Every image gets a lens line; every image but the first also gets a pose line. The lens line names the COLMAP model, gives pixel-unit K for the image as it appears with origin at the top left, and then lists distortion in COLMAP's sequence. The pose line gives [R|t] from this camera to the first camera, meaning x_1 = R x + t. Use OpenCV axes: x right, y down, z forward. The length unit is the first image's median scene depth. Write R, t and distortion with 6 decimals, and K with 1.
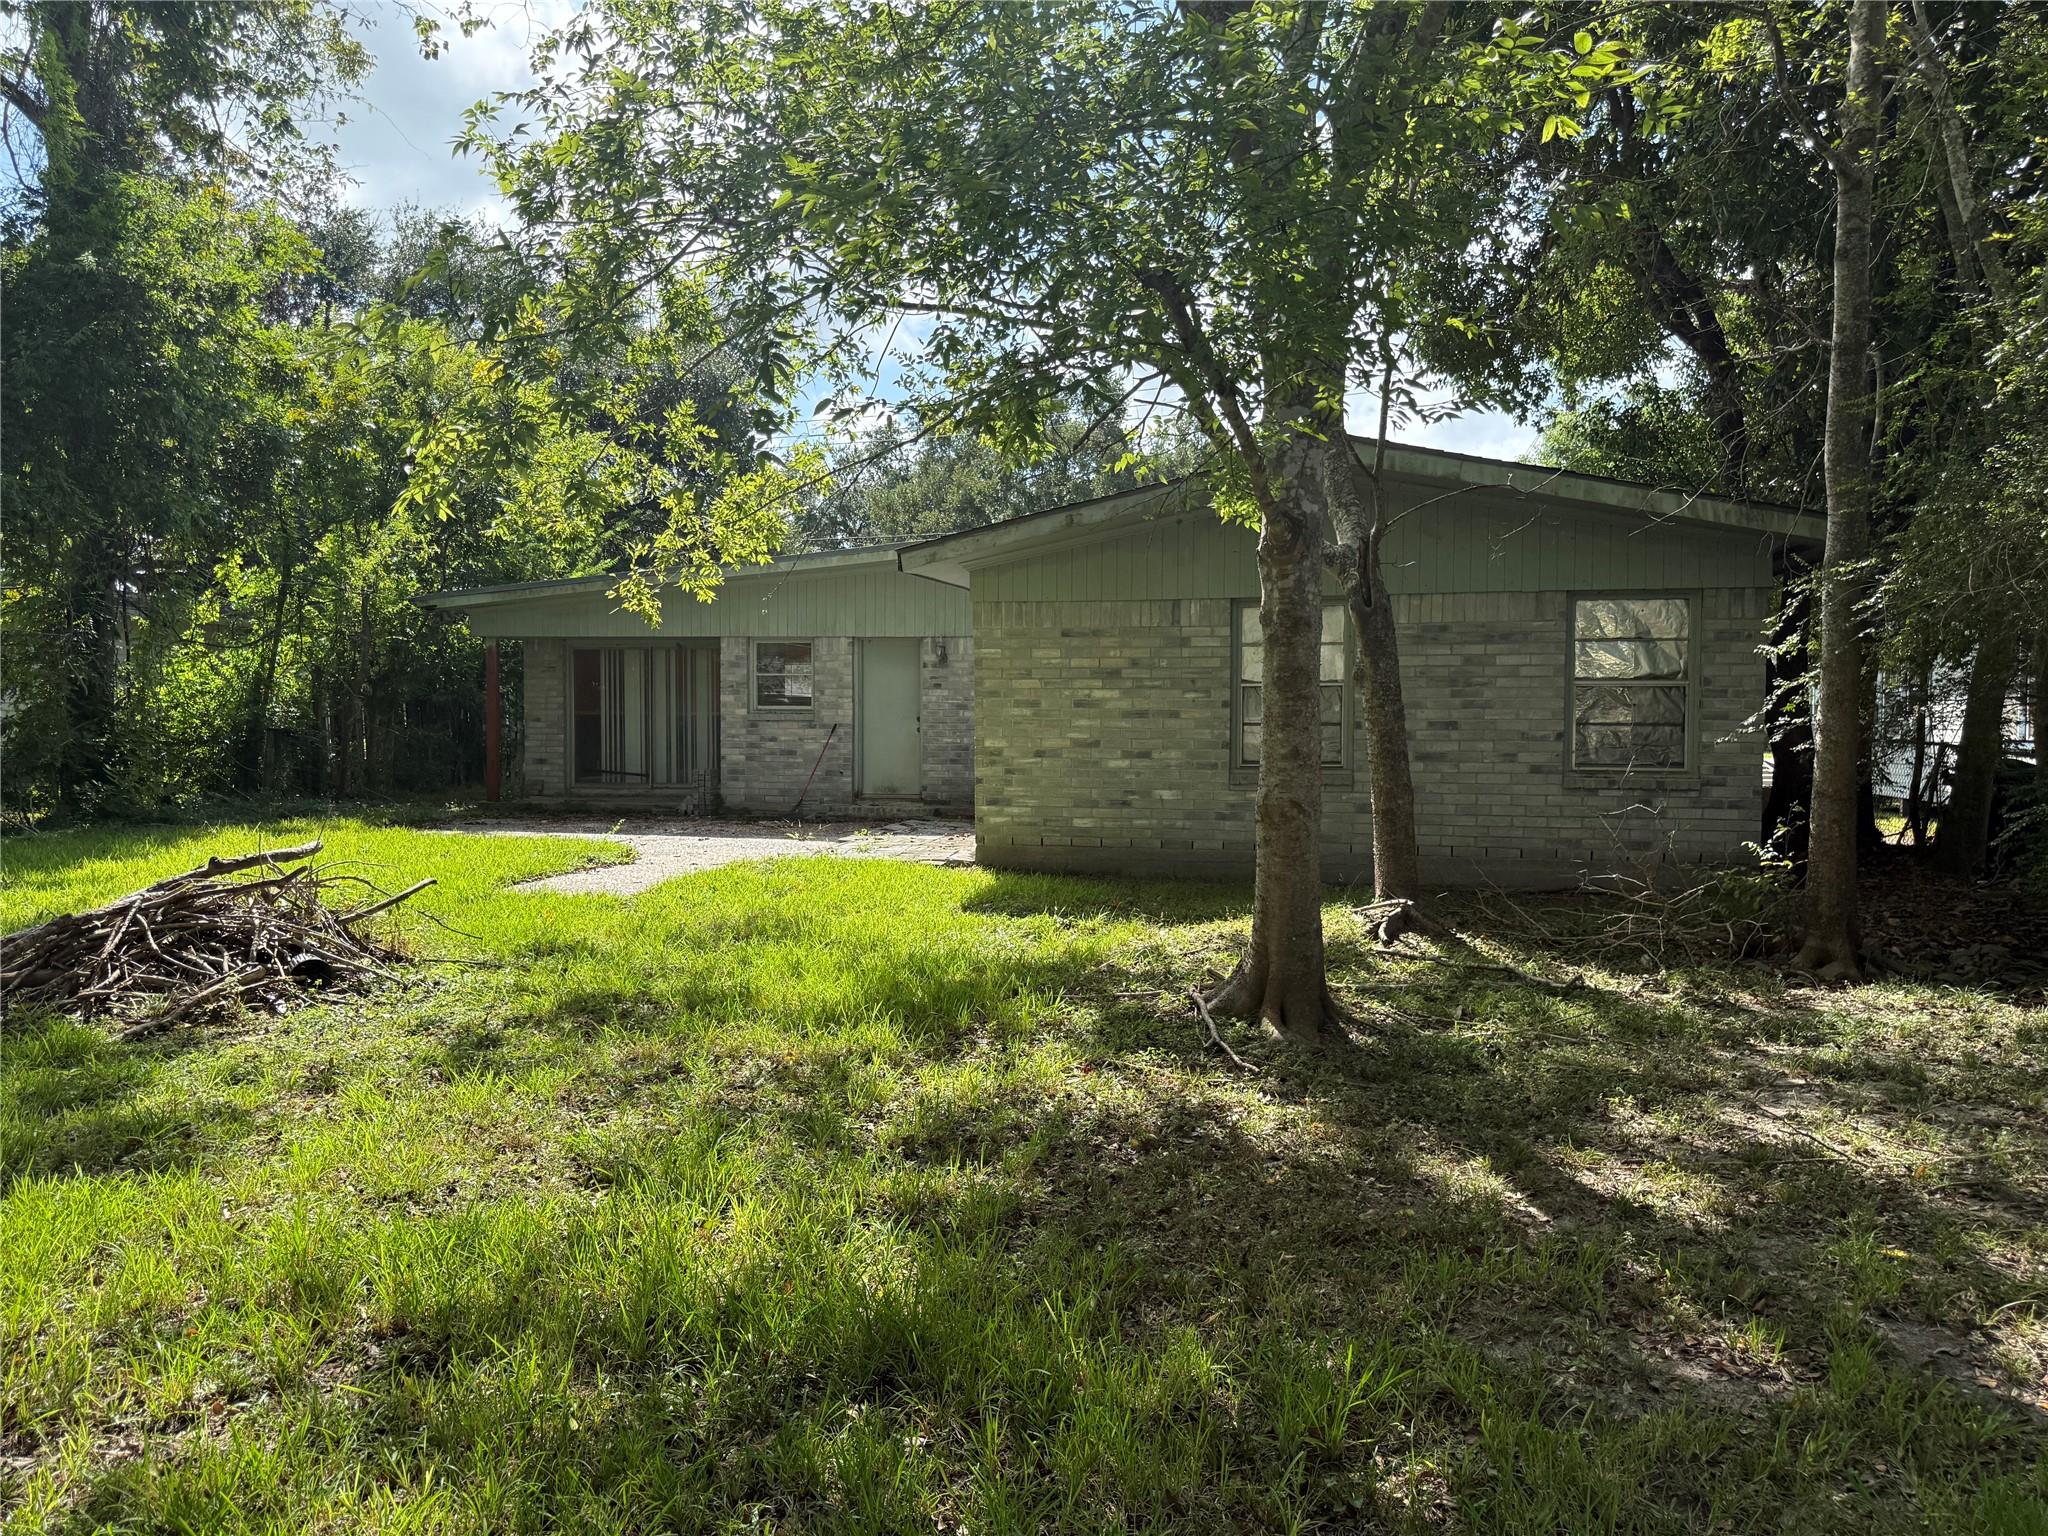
lens RADIAL K [[1446.3, 0, 1022.7], [0, 1446.3, 764.2], [0, 0, 1]] dist [-0.012808, 0.013574]
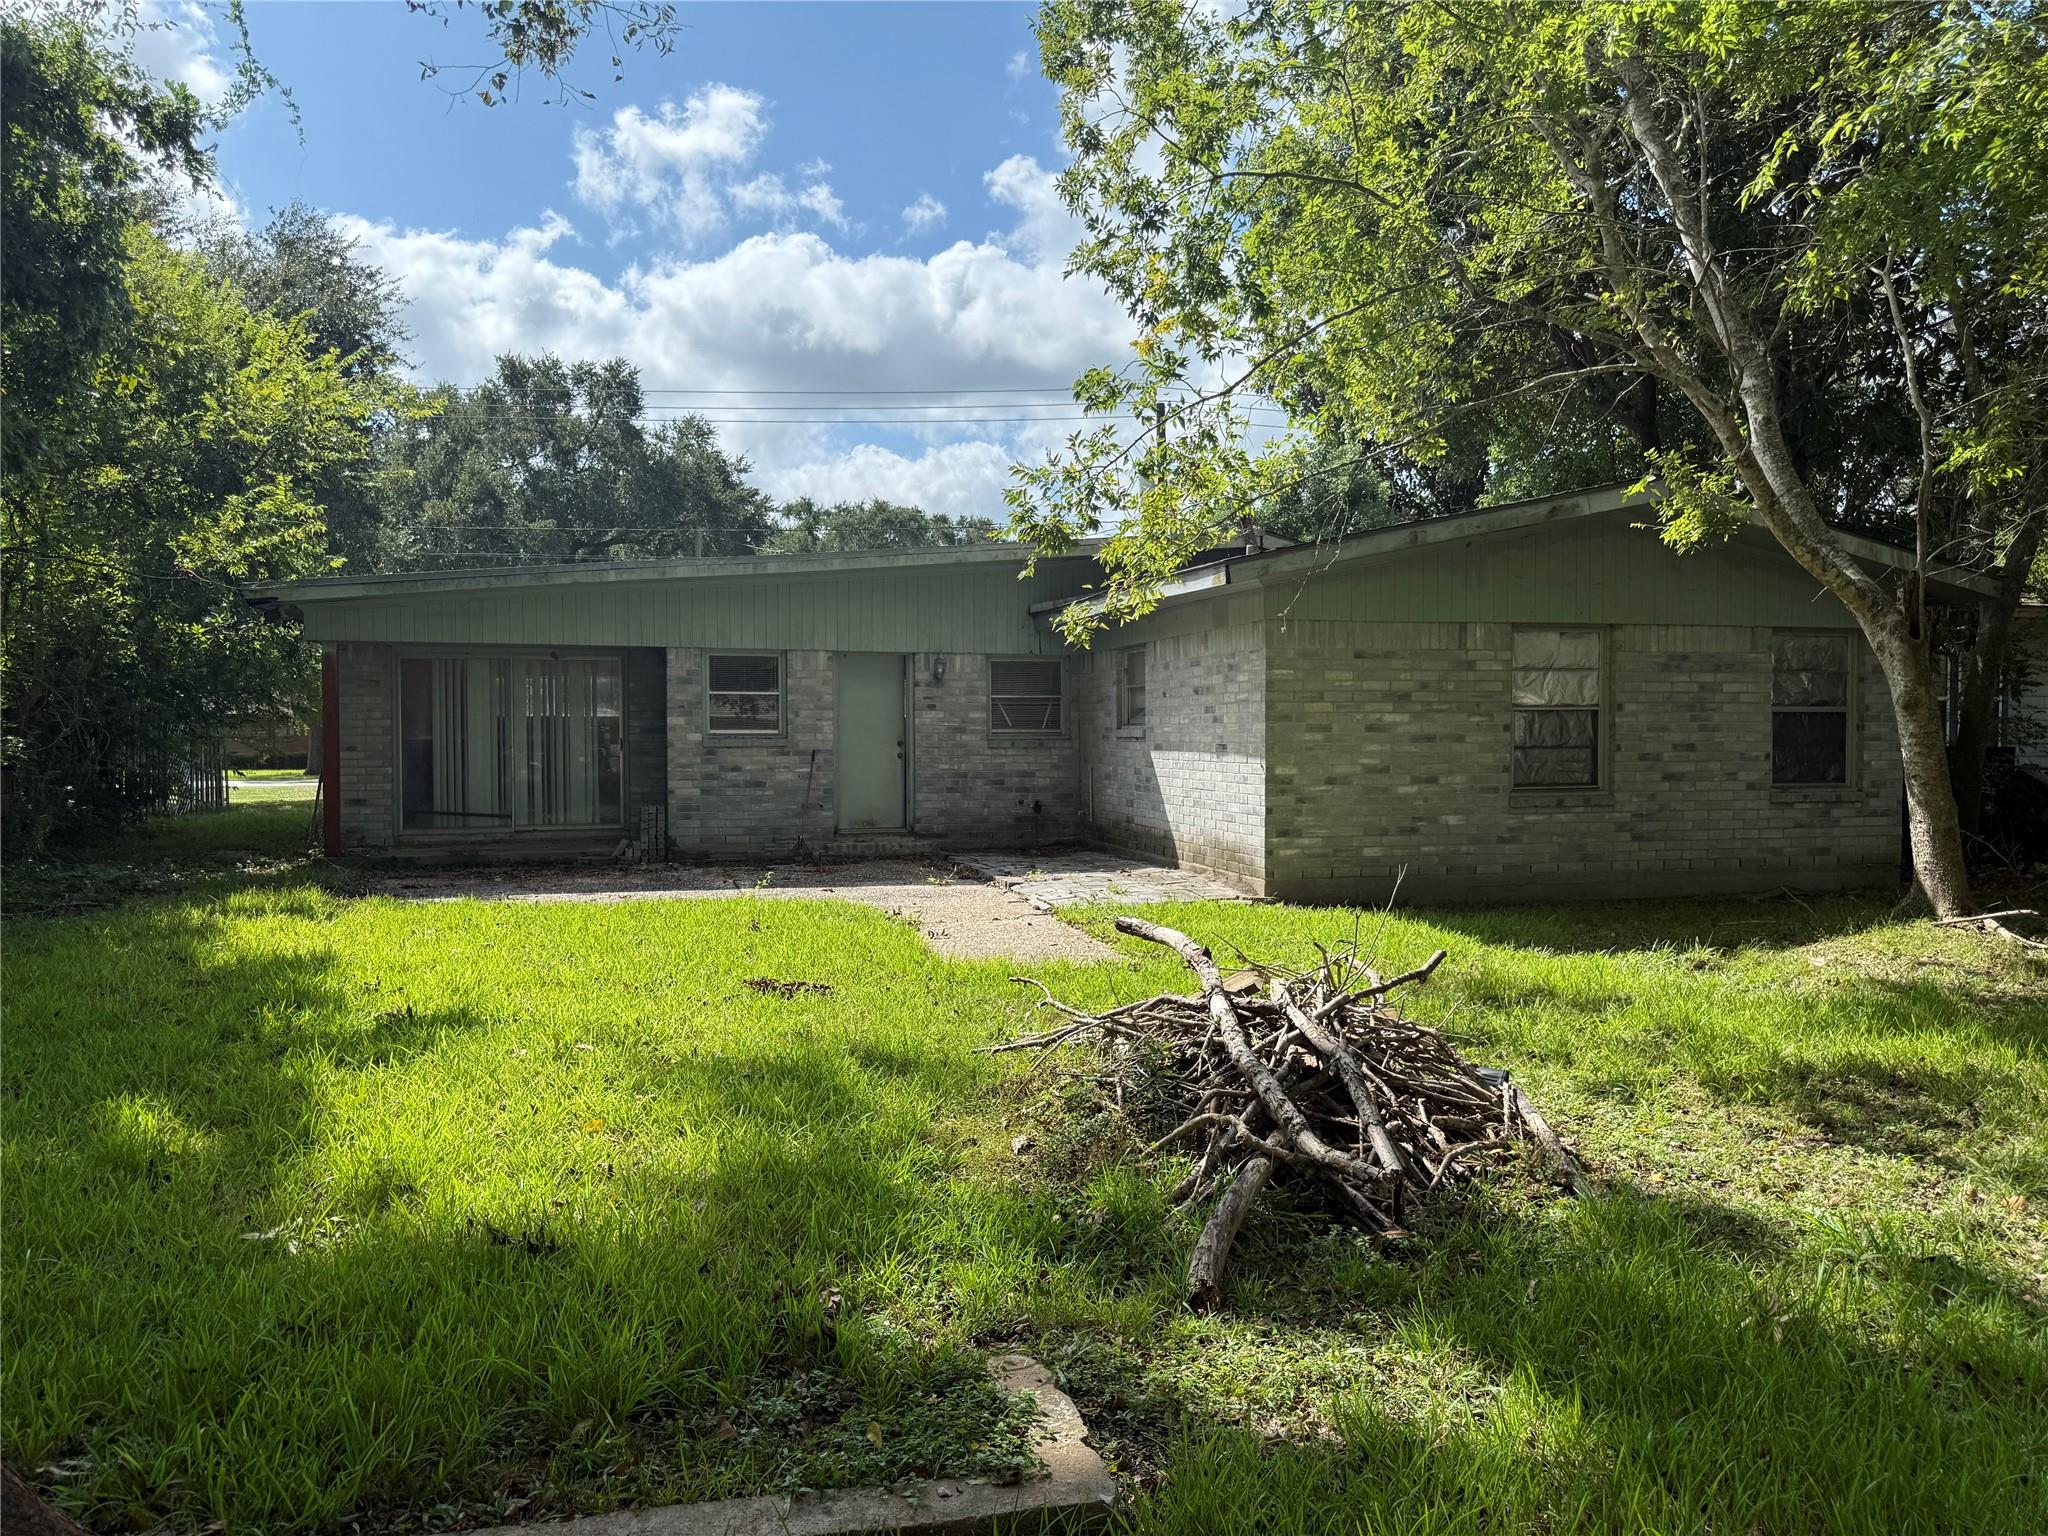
lens RADIAL K [[1446.3, 0, 1024.0], [0, 1446.3, 773.6], [0, 0, 1]] dist [-0.012808, 0.013574]
pose [[0.891368, -0.016241, 0.452989, -0.601692], [0.019580, 0.999805, -0.002682, -0.013407], [-0.452857, 0.011260, 0.891512, 0.250520]]
